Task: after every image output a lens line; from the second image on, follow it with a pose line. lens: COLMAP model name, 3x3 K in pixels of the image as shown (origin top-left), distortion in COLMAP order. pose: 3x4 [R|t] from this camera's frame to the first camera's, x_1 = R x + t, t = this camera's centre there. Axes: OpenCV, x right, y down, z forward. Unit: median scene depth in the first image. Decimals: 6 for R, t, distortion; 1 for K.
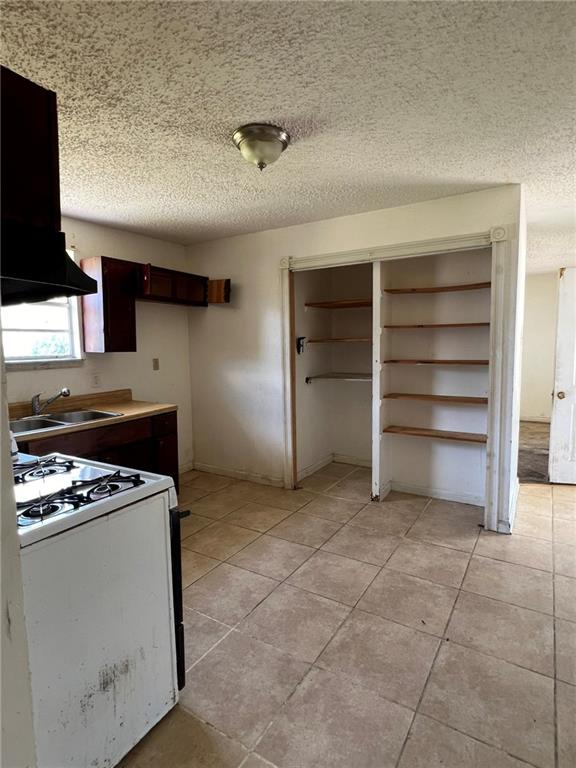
lens RADIAL K [[413.9, 0, 291.5], [0, 413.9, 383.5], [0, 0, 1]] dist [-0.007305, 0.001273]
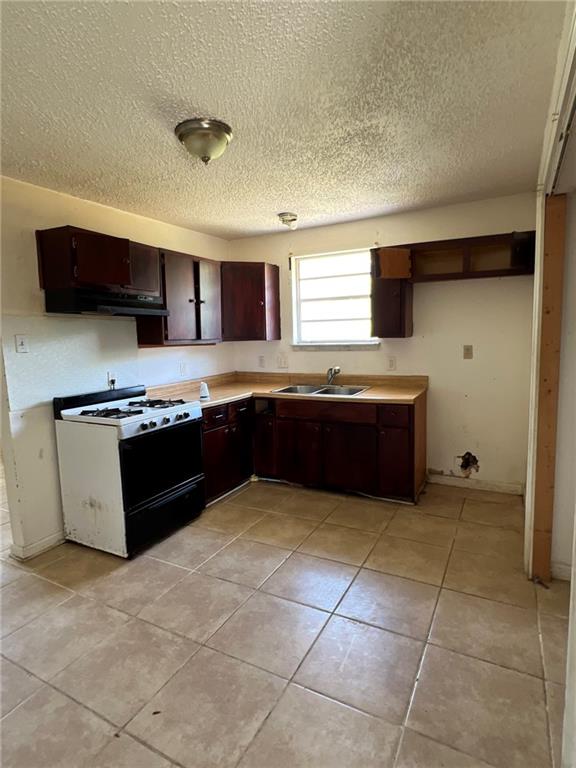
lens RADIAL K [[413.9, 0, 291.7], [0, 413.9, 382.0], [0, 0, 1]] dist [-0.007305, 0.001273]
pose [[0.062775, 0.126834, -0.989936, 0.957935], [-0.072229, 0.989868, 0.122245, -0.120242], [0.995411, 0.063828, 0.071300, 1.103651]]
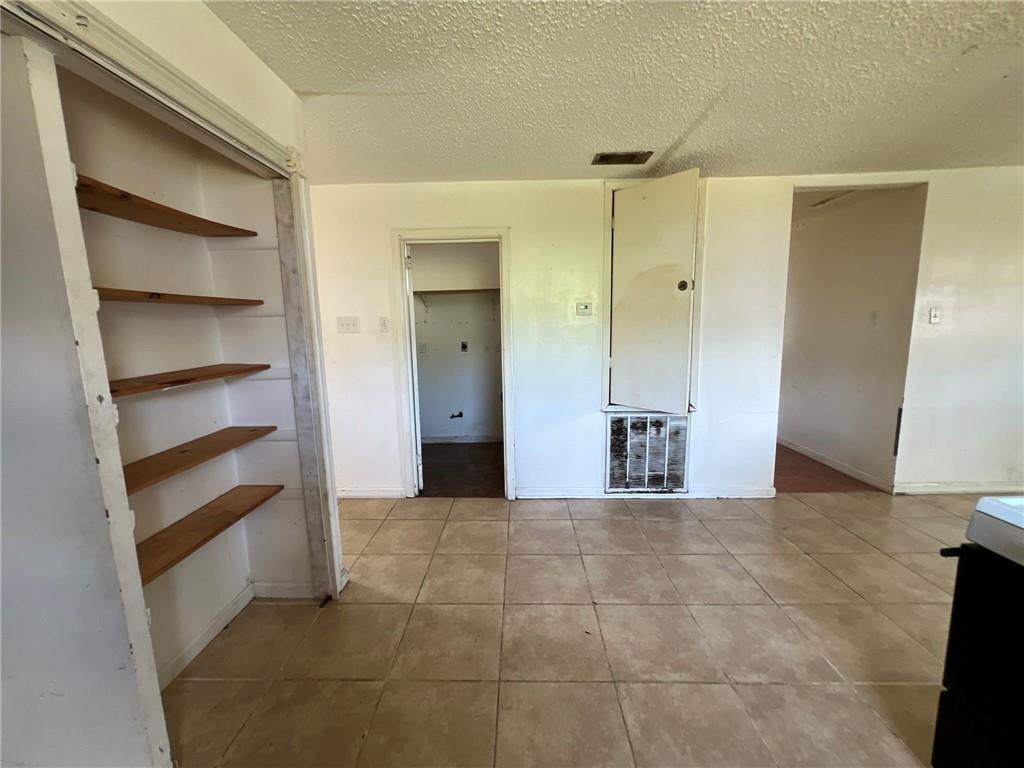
lens RADIAL K [[411.2, 0, 511.5], [0, 411.2, 380.0], [0, 0, 1]] dist [-0.000360, 0.000164]
pose [[-0.504061, -0.097565, 0.858139, -0.340360], [0.116283, 0.976885, 0.179368, -0.140516], [-0.855804, 0.190200, -0.481065, 1.429017]]
